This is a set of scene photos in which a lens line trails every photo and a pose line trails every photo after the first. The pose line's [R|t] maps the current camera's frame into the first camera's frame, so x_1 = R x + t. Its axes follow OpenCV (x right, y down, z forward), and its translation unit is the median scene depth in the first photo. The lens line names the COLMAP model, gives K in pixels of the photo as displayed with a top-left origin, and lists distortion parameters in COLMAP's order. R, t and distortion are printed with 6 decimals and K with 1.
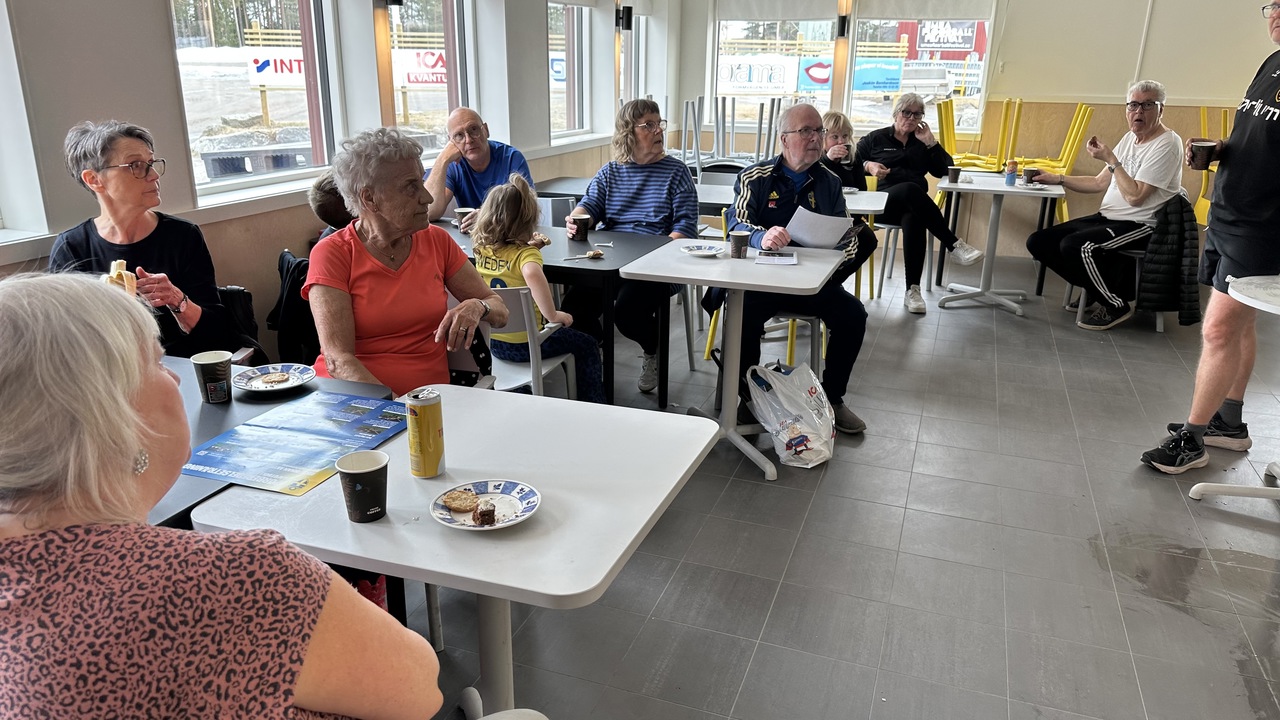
lens RADIAL K [[934.4, 0, 640.0], [0, 934.4, 360.0], [0, 0, 1]] dist [0.044403, -0.000251]
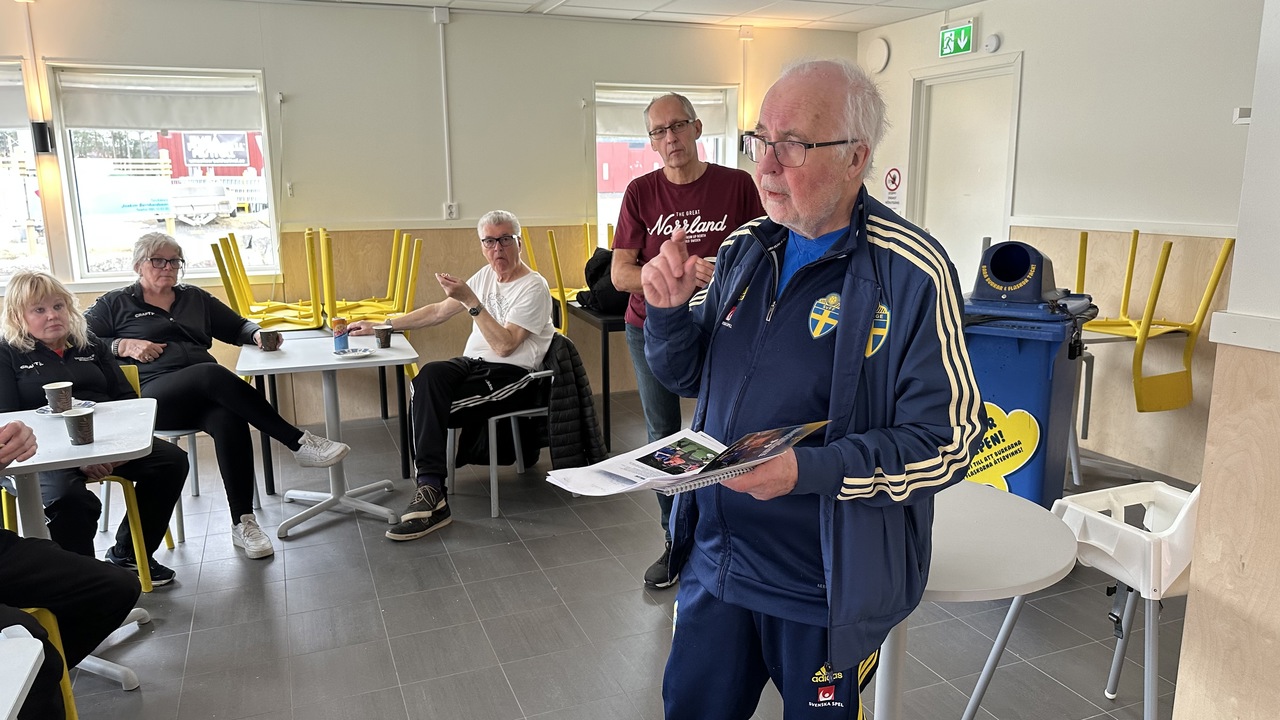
lens RADIAL K [[910.2, 0, 640.0], [0, 910.2, 360.0], [0, 0, 1]] dist [-0.000557, -0.002951]
pose [[0.751159, -0.161614, 0.640032, 0.102384], [0.227491, 0.973550, -0.021159, -0.095065], [-0.619684, 0.161496, 0.768057, 0.281374]]
